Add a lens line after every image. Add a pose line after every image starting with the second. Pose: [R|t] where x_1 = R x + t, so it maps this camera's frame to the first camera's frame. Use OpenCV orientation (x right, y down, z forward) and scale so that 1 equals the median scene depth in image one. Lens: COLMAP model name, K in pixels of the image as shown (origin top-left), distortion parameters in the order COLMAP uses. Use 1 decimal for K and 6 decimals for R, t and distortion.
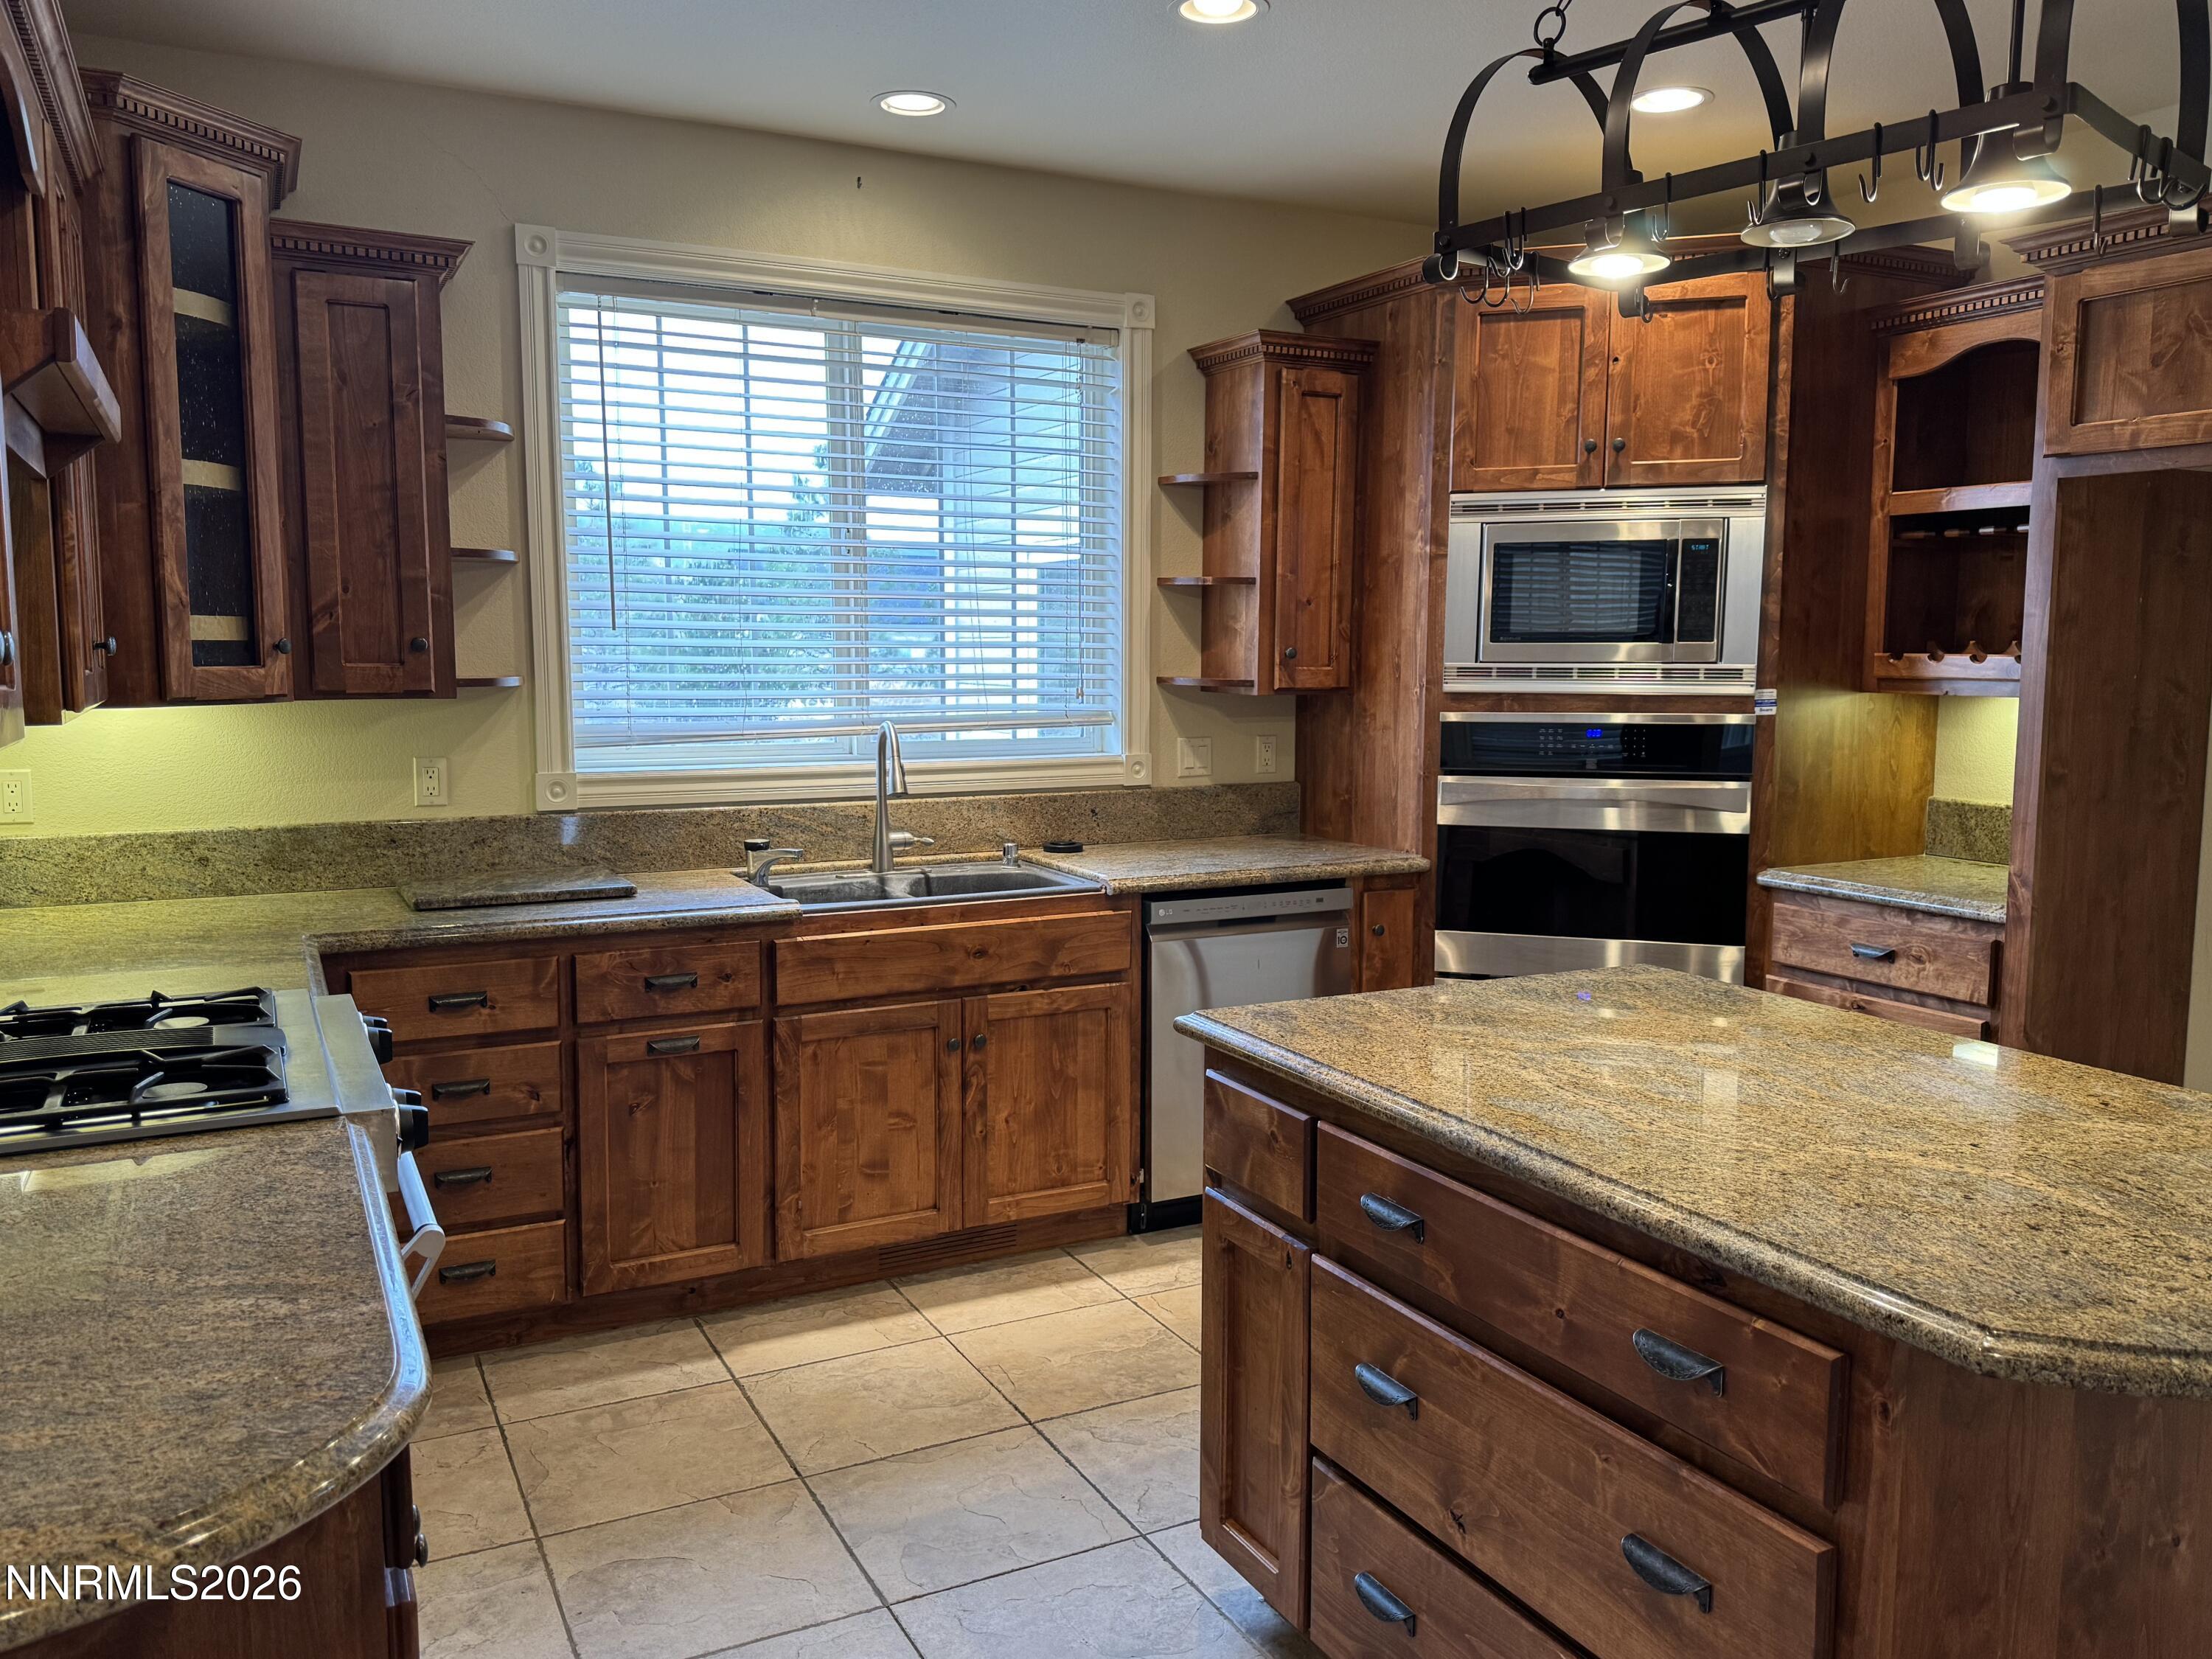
lens RADIAL K [[1653.9, 0, 1119.6], [0, 1653.9, 829.5], [0, 0, 1]] dist [0.054134, -0.035757]
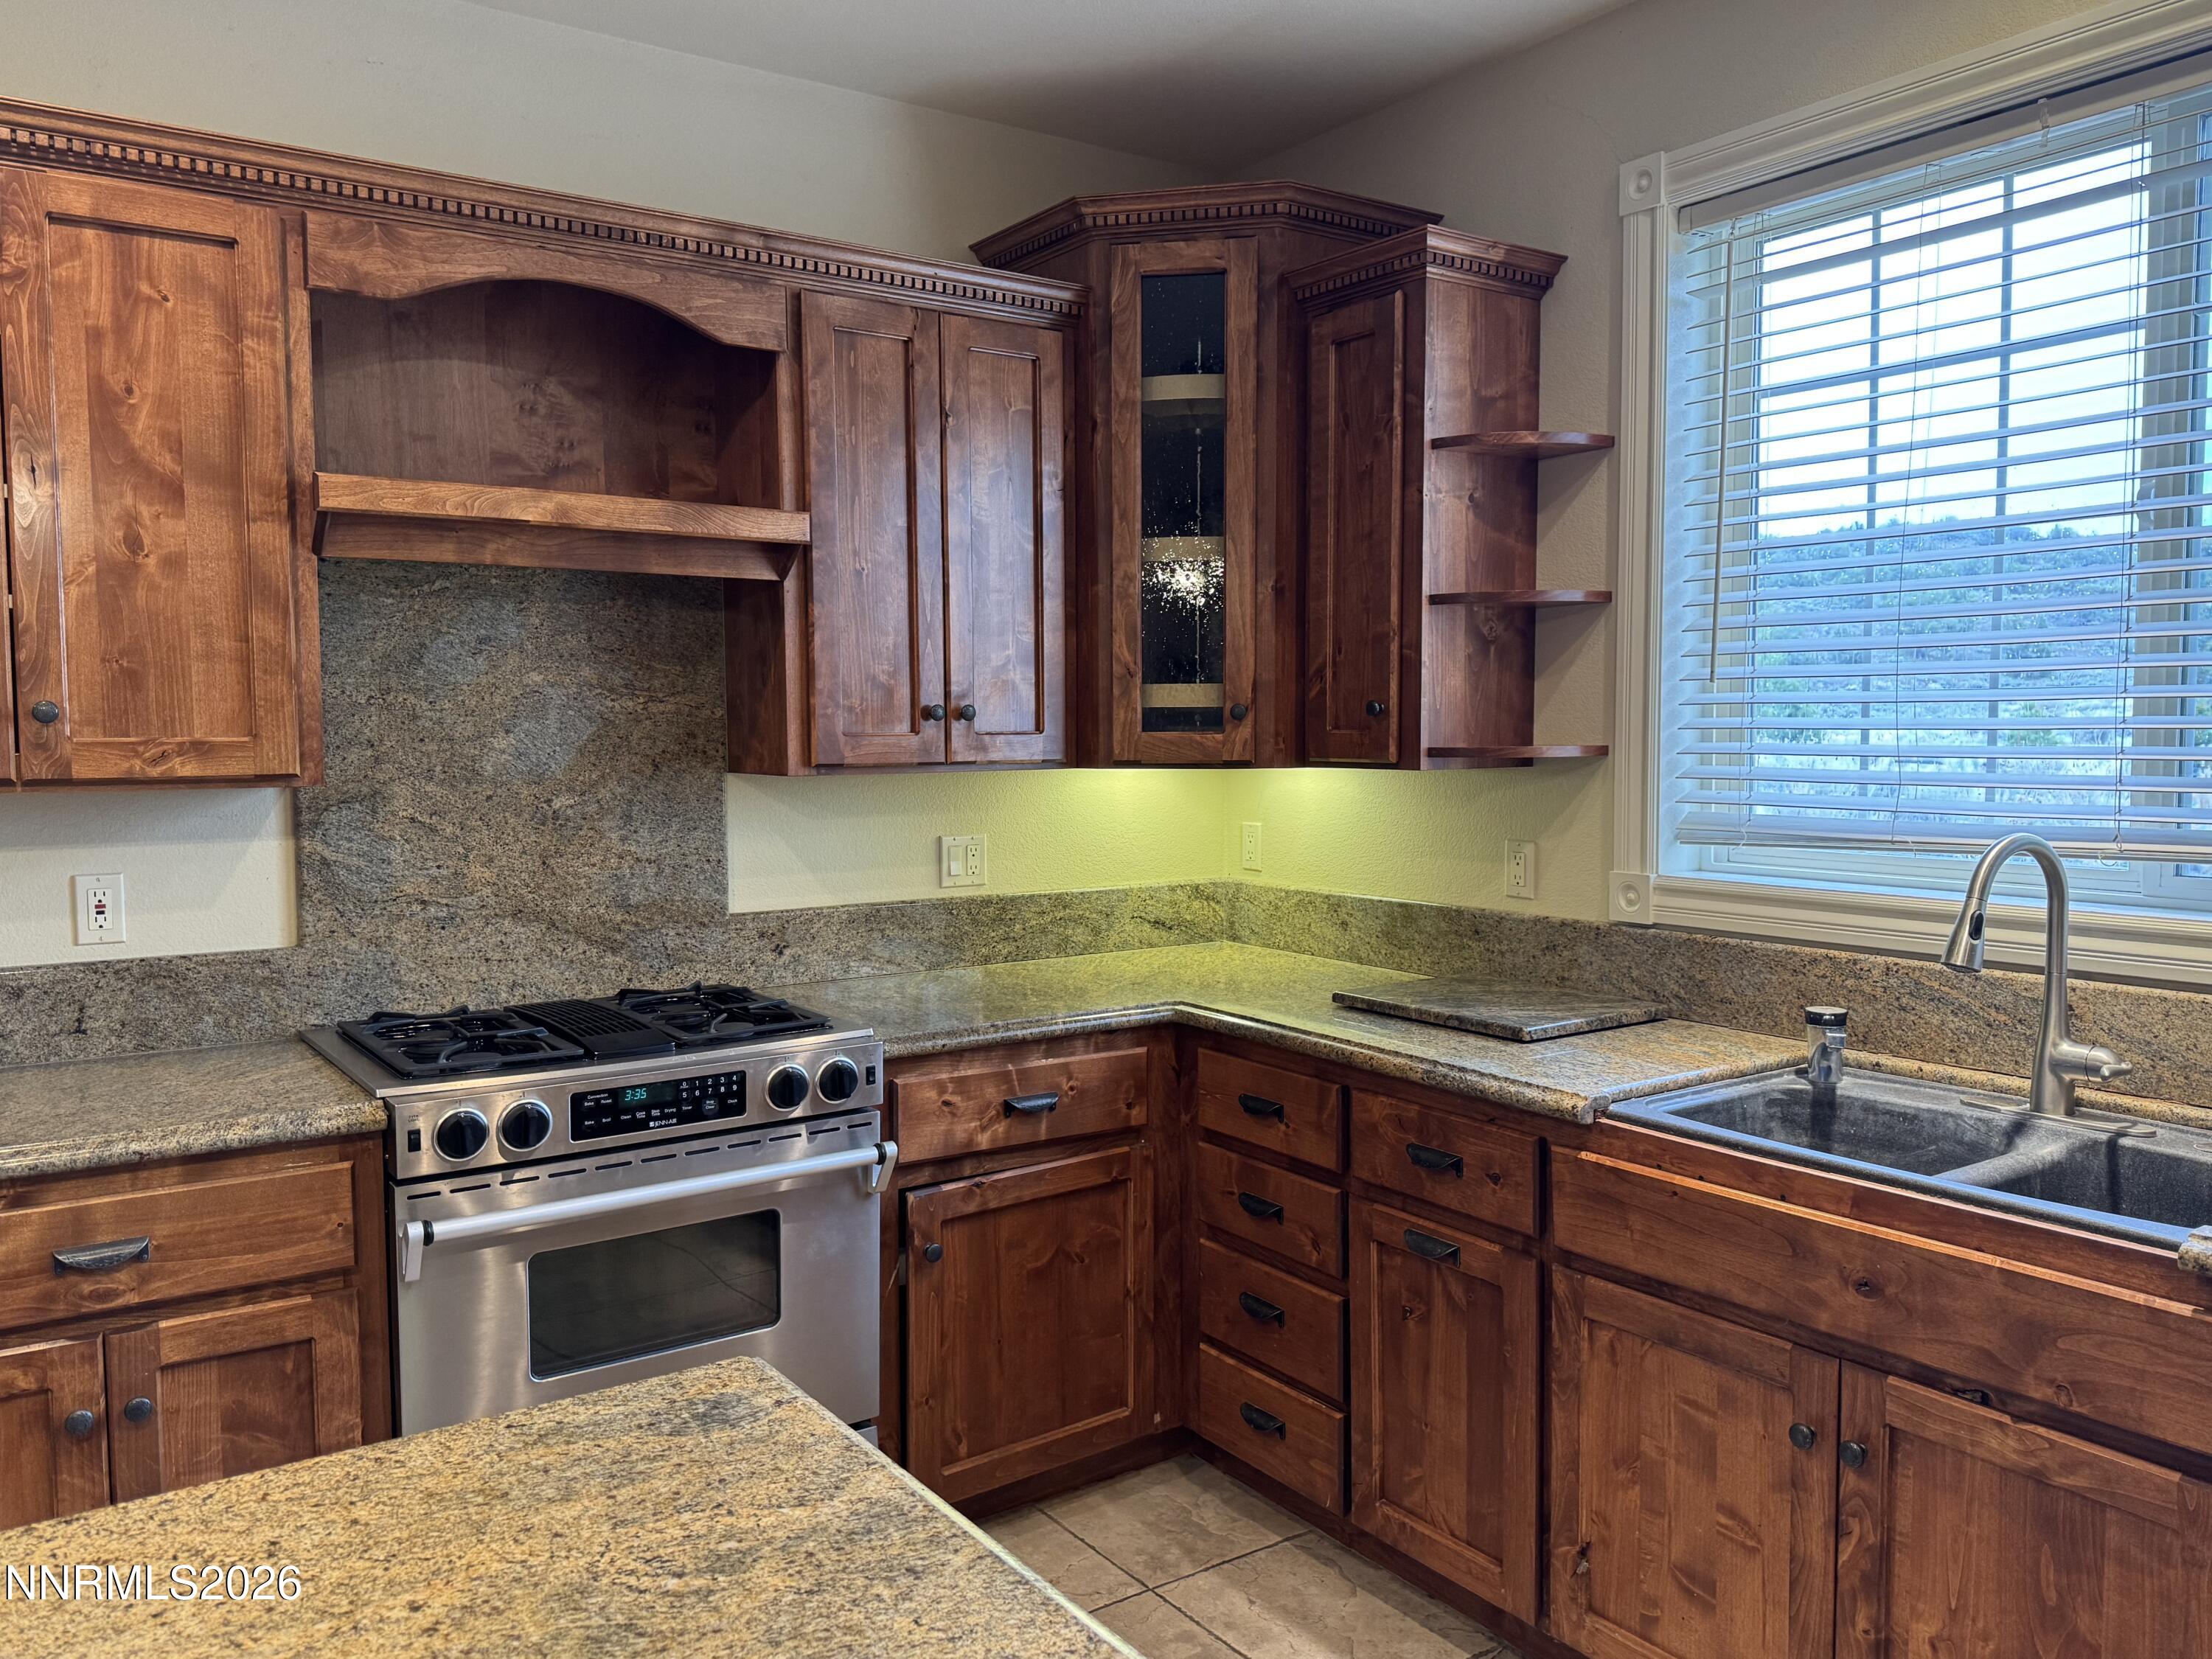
lens RADIAL K [[1653.9, 0, 1117.3], [0, 1653.9, 833.5], [0, 0, 1]] dist [0.054134, -0.035757]
pose [[0.144210, 0.066568, -0.987305, 0.395366], [-0.104118, 0.993217, 0.051759, -0.070276], [0.984054, 0.095332, 0.150163, 0.684573]]
